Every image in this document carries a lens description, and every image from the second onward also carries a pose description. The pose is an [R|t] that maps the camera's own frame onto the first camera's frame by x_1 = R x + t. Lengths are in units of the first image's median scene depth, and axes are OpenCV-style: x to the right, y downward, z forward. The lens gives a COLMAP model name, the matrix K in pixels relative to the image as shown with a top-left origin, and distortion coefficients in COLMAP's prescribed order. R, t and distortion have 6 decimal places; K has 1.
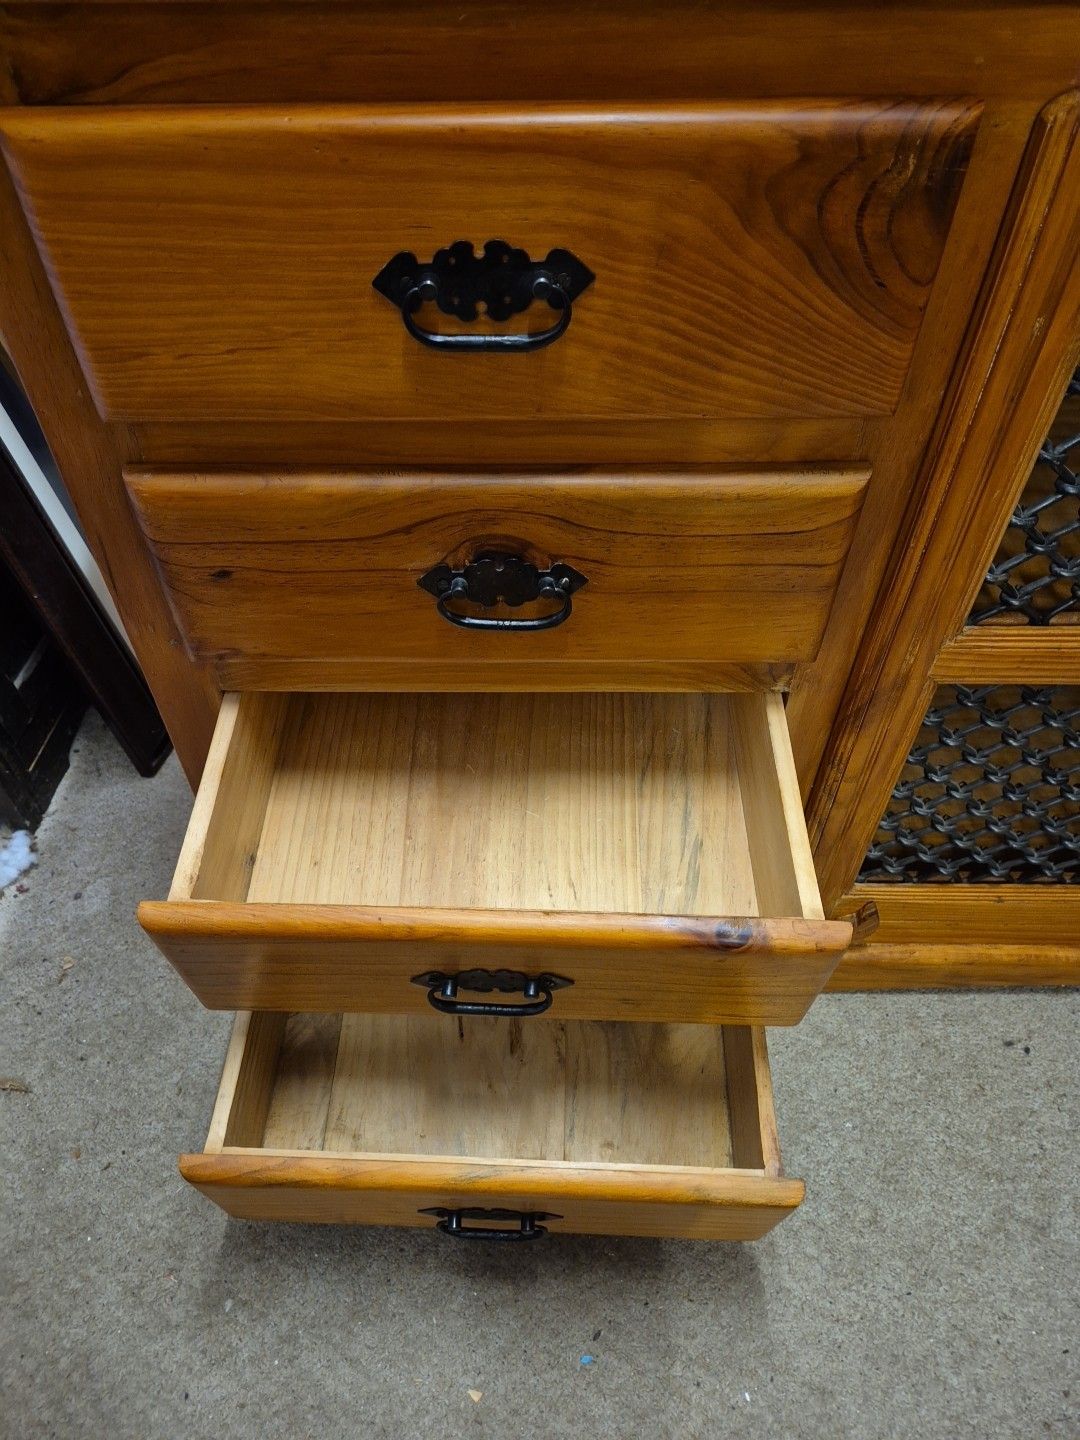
lens RADIAL K [[974.3, 0, 536.6], [0, 974.3, 698.2], [0, 0, 1]] dist [0.047183, -0.041079]
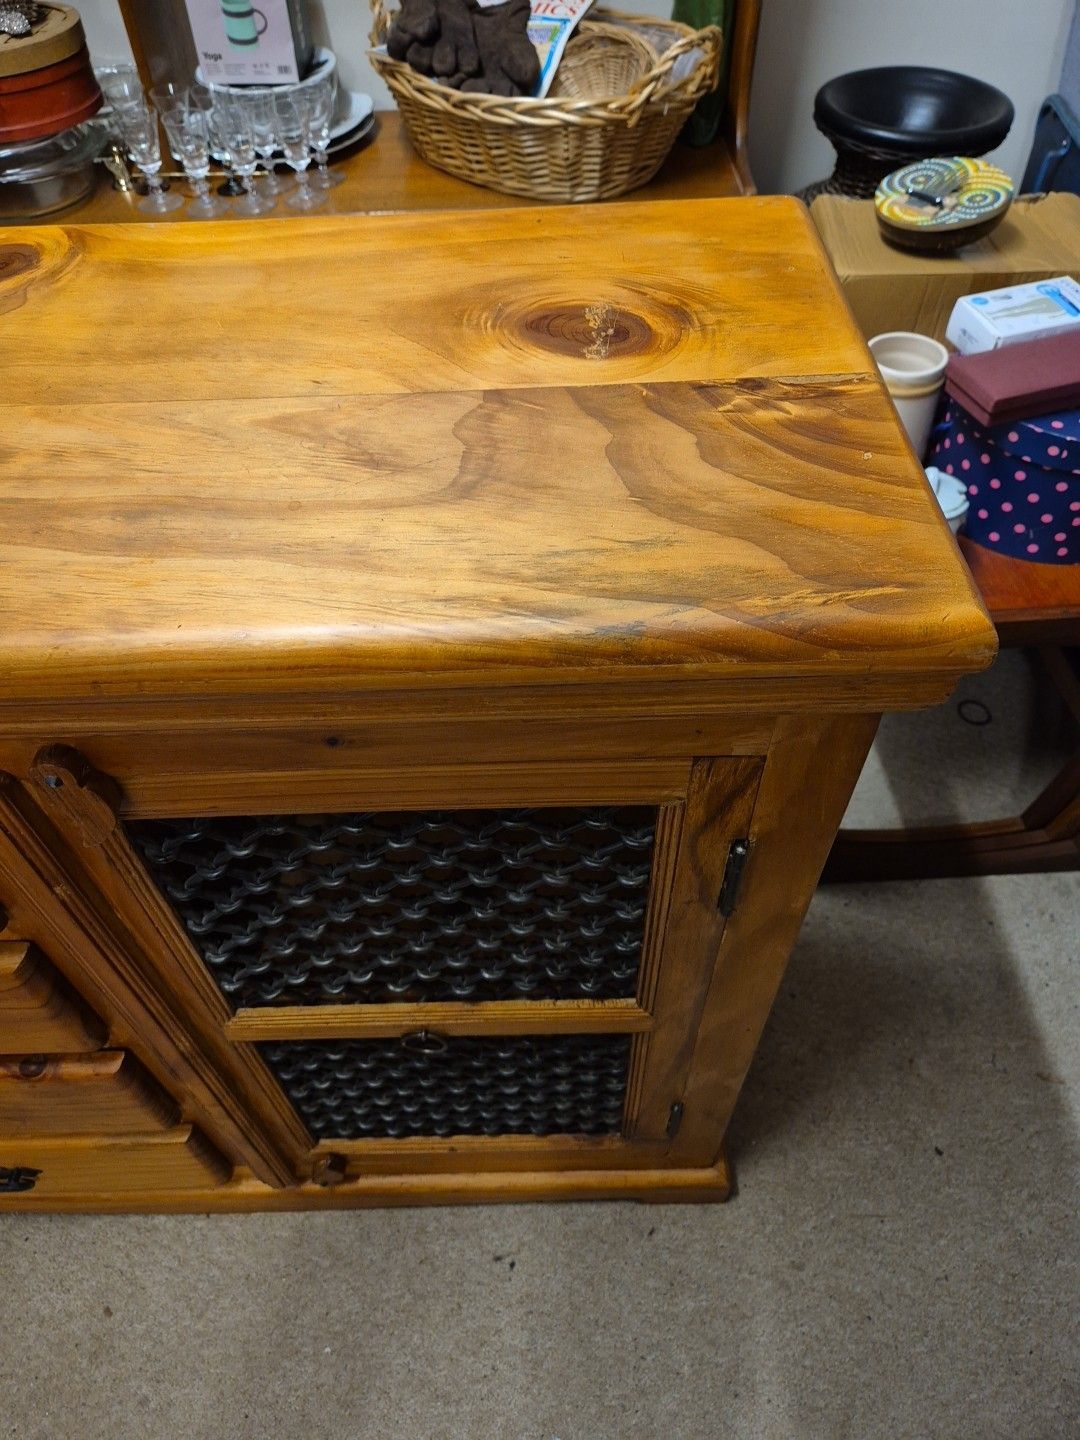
lens RADIAL K [[973.3, 0, 529.9], [0, 973.3, 700.3], [0, 0, 1]] dist [0.054857, -0.057371]
pose [[0.999639, -0.025931, -0.007024, 0.640786], [0.026211, 0.998727, 0.043096, -0.380398], [0.005898, -0.043264, 0.999046, -0.087155]]
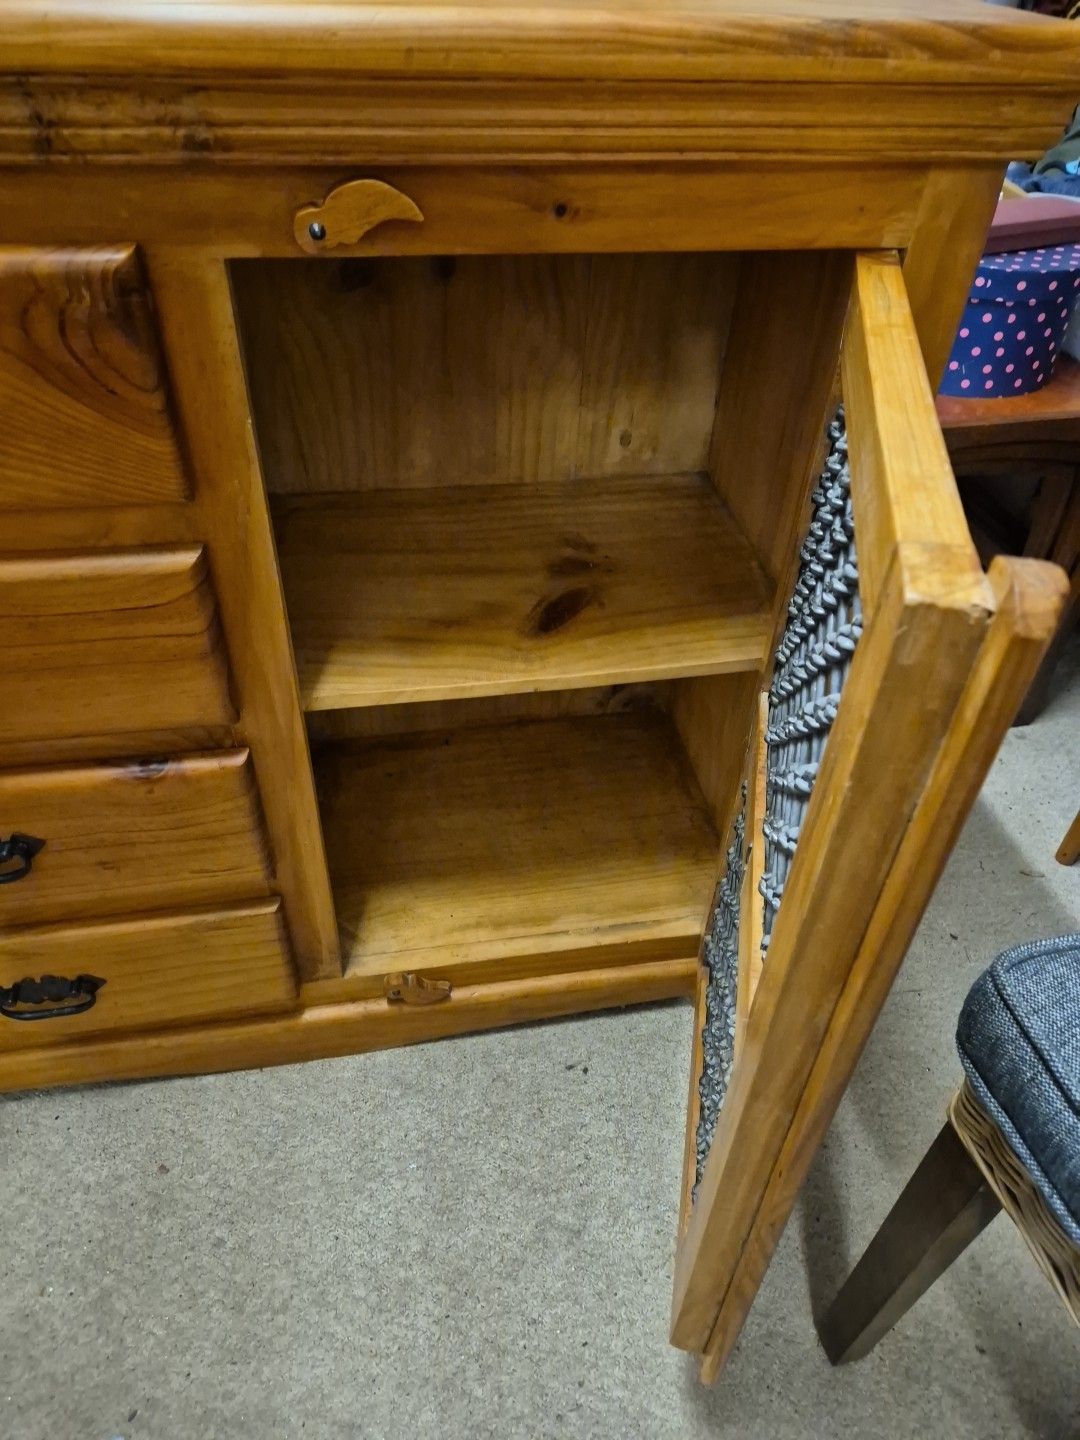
lens RADIAL K [[958.1, 0, 540.0], [0, 958.1, 720.0], [0, 0, 1]] dist [0.063897, -0.060887]
pose [[0.983324, -0.084170, 0.161209, 0.362825], [0.100764, 0.990104, -0.097680, 0.082350], [-0.151392, 0.112295, 0.982074, -0.113160]]
